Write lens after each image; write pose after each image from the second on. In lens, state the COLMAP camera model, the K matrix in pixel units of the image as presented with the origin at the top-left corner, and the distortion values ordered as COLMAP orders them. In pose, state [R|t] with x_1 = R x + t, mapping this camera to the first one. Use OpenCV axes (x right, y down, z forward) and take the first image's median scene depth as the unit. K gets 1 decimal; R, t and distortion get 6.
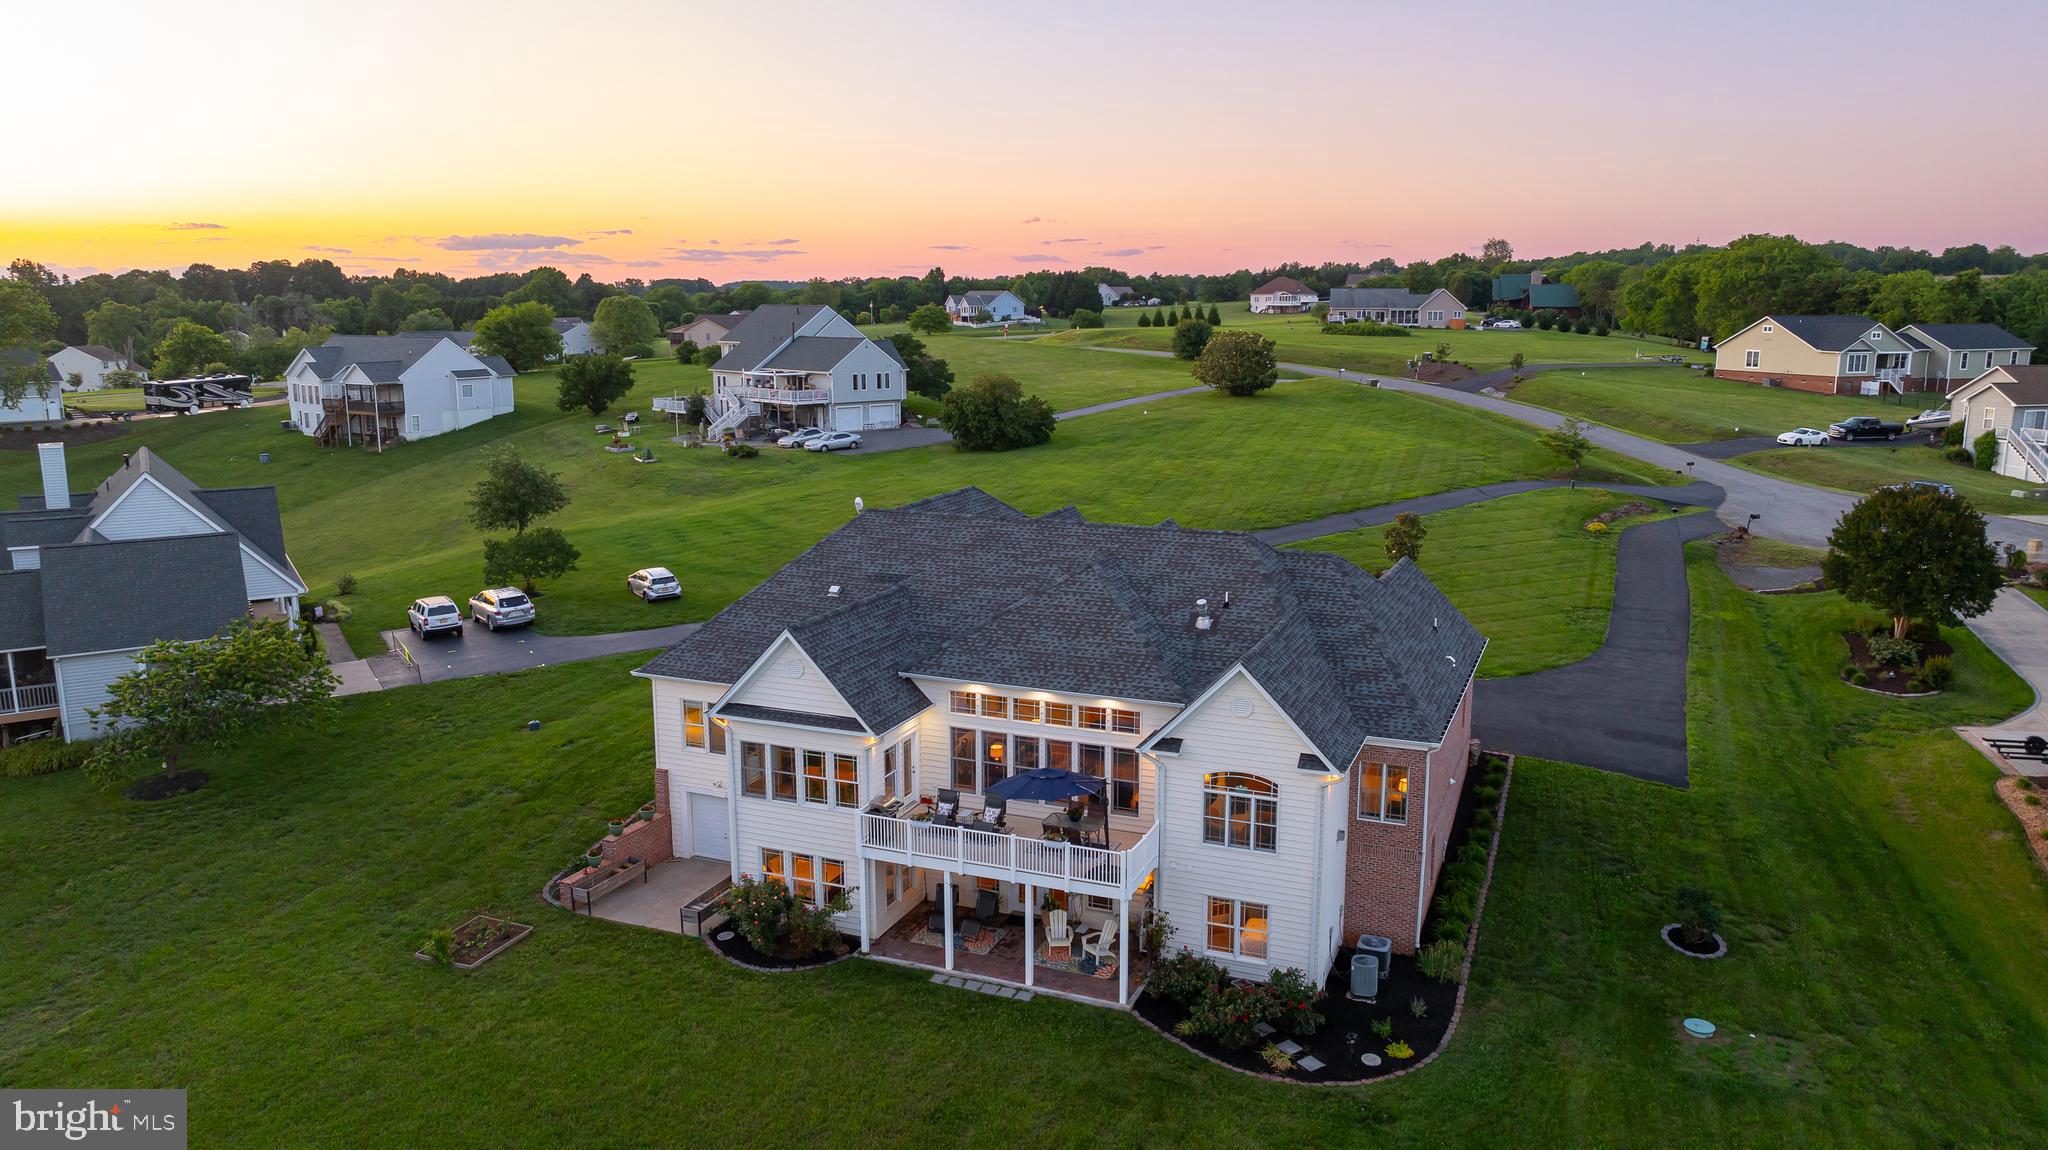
lens RADIAL K [[1430.5, 0, 1032.5], [0, 1430.5, 580.7], [0, 0, 1]] dist [-0.016619, -0.010542]
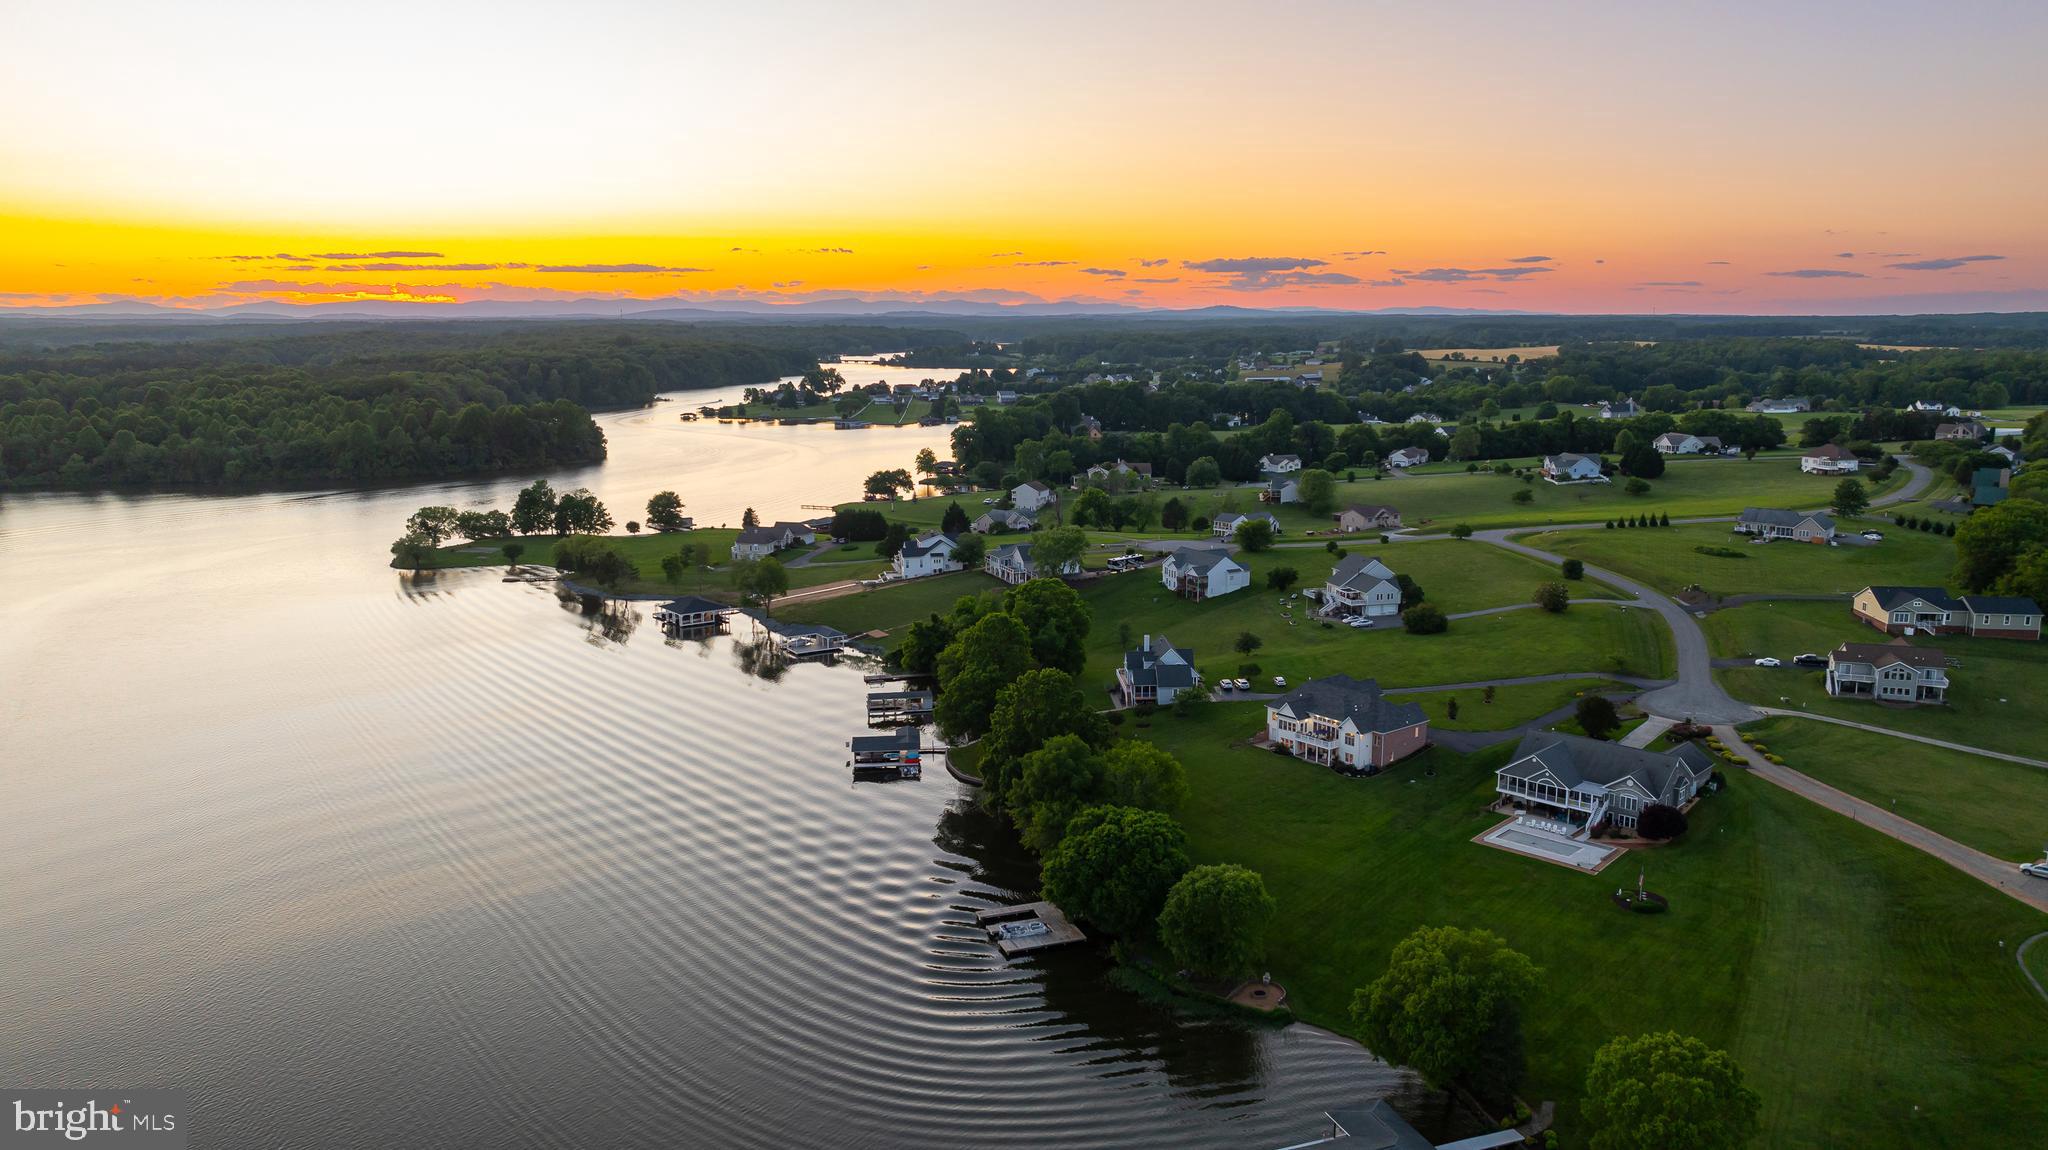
lens RADIAL K [[1430.5, 0, 1032.5], [0, 1430.5, 580.7], [0, 0, 1]] dist [-0.016619, -0.010542]
pose [[0.878762, 0.084176, -0.469779, 0.582304], [-0.089591, 0.995919, 0.010865, -0.155314], [0.468776, 0.032540, 0.882717, -1.691485]]
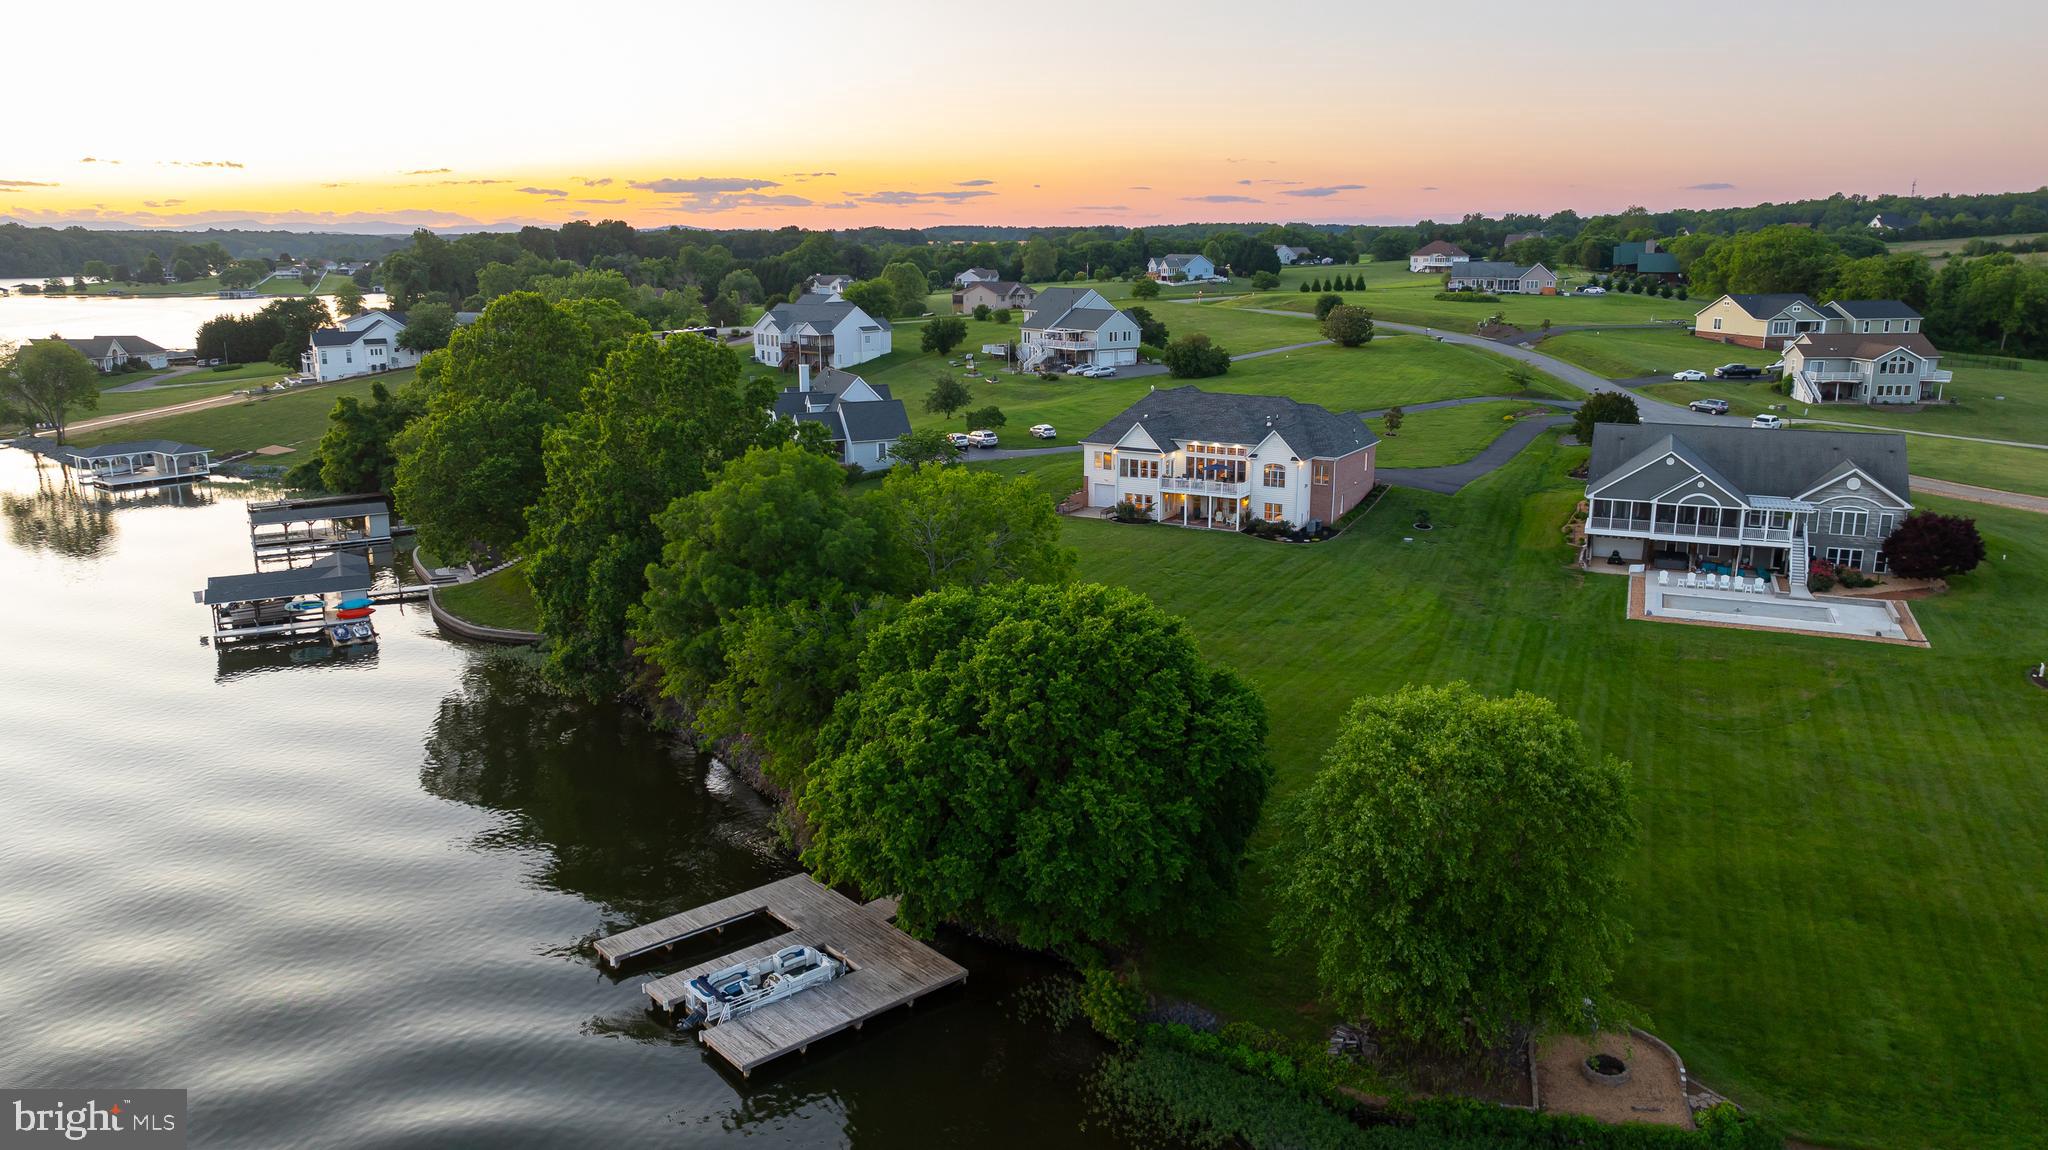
lens RADIAL K [[1430.5, 0, 1032.5], [0, 1430.5, 580.7], [0, 0, 1]] dist [-0.016619, -0.010542]
pose [[0.991732, 0.028523, -0.125118, 0.002715], [-0.023591, 0.998892, 0.040724, 0.088651], [0.126141, -0.037435, 0.991306, -0.751848]]
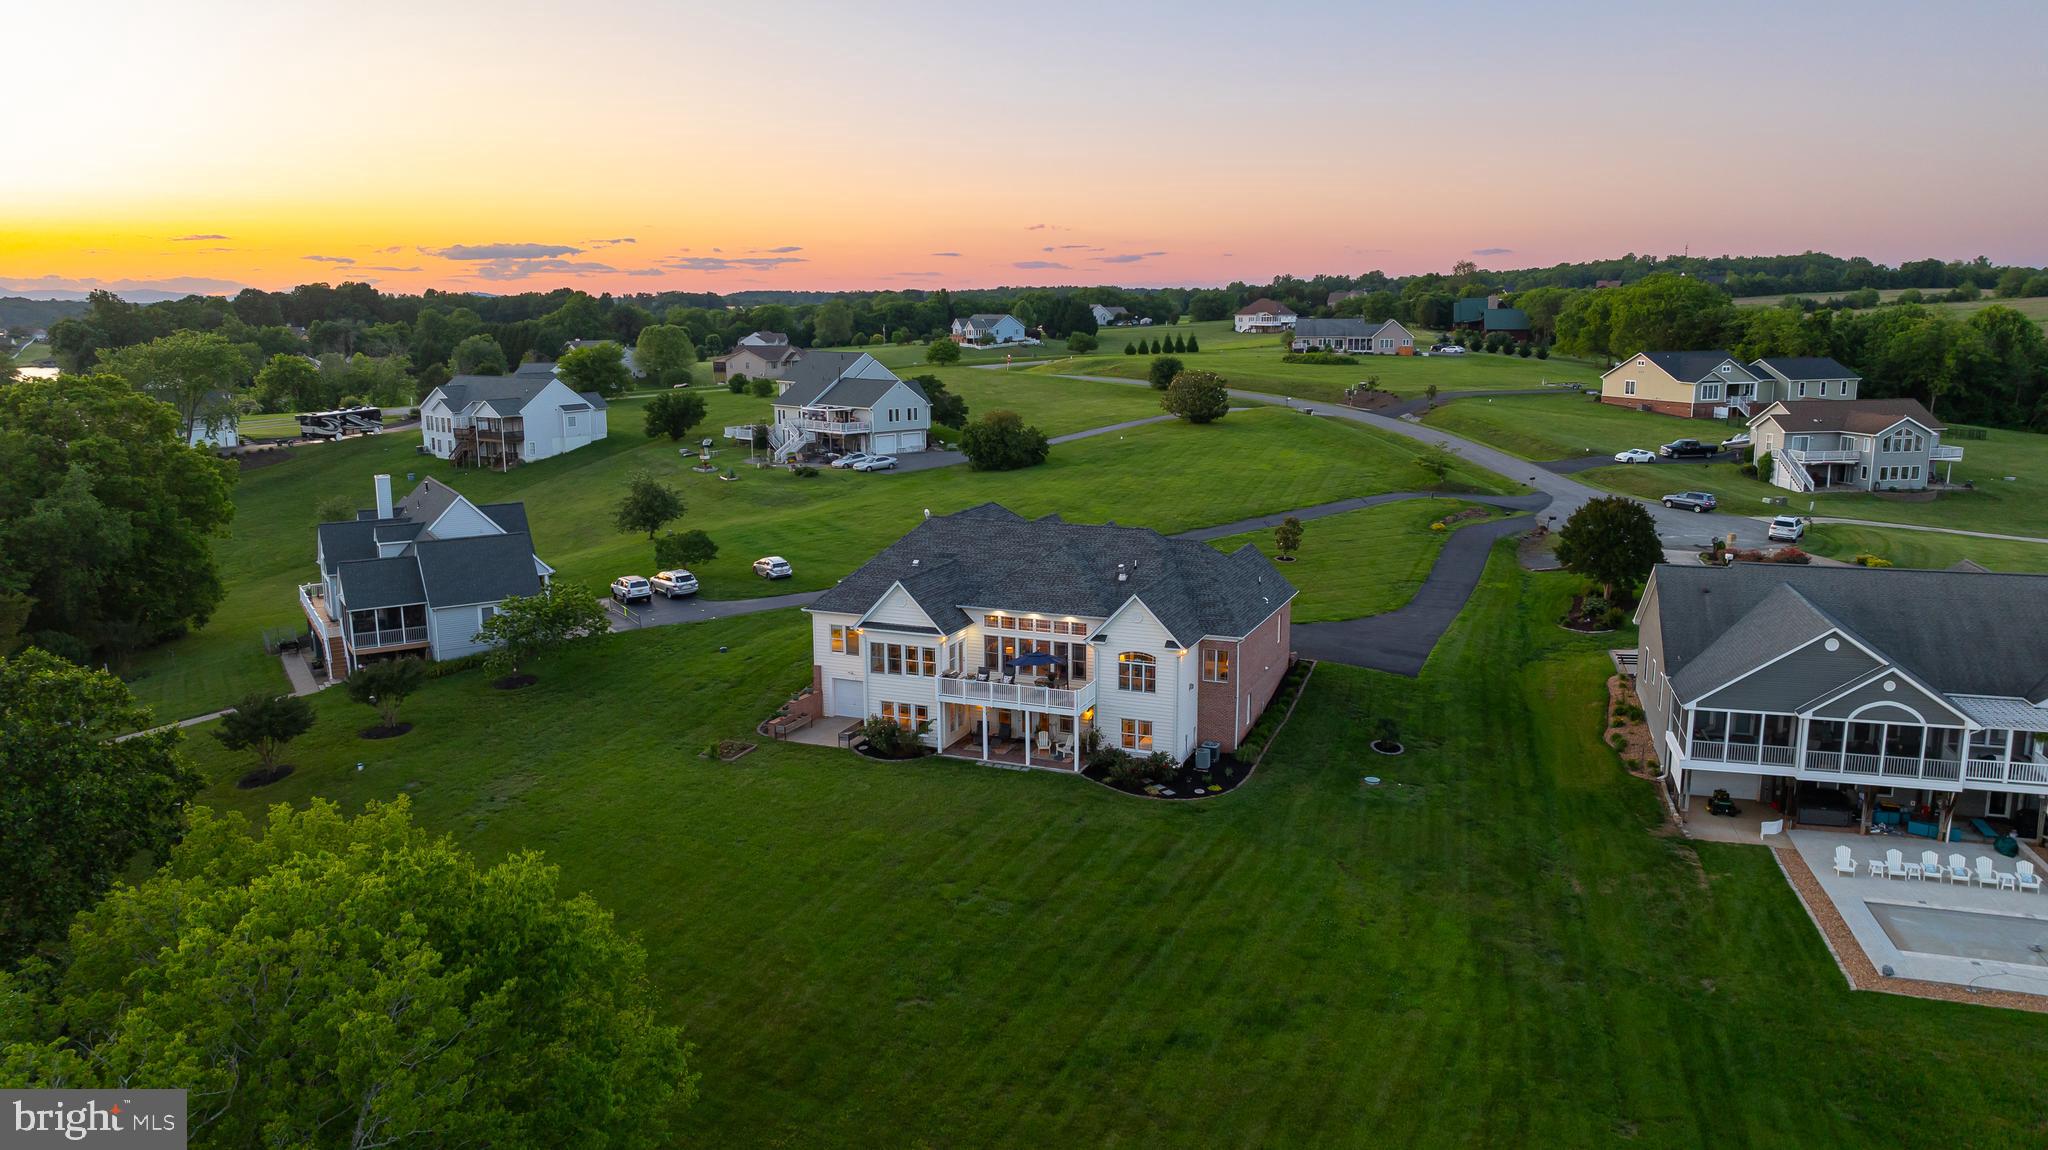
lens RADIAL K [[1430.5, 0, 1032.5], [0, 1430.5, 580.7], [0, 0, 1]] dist [-0.016619, -0.010542]
pose [[0.999988, -0.004707, -0.001387, 0.002451], [0.004701, 0.999980, -0.004319, 0.014277], [0.001408, 0.004312, 0.999990, -0.287890]]
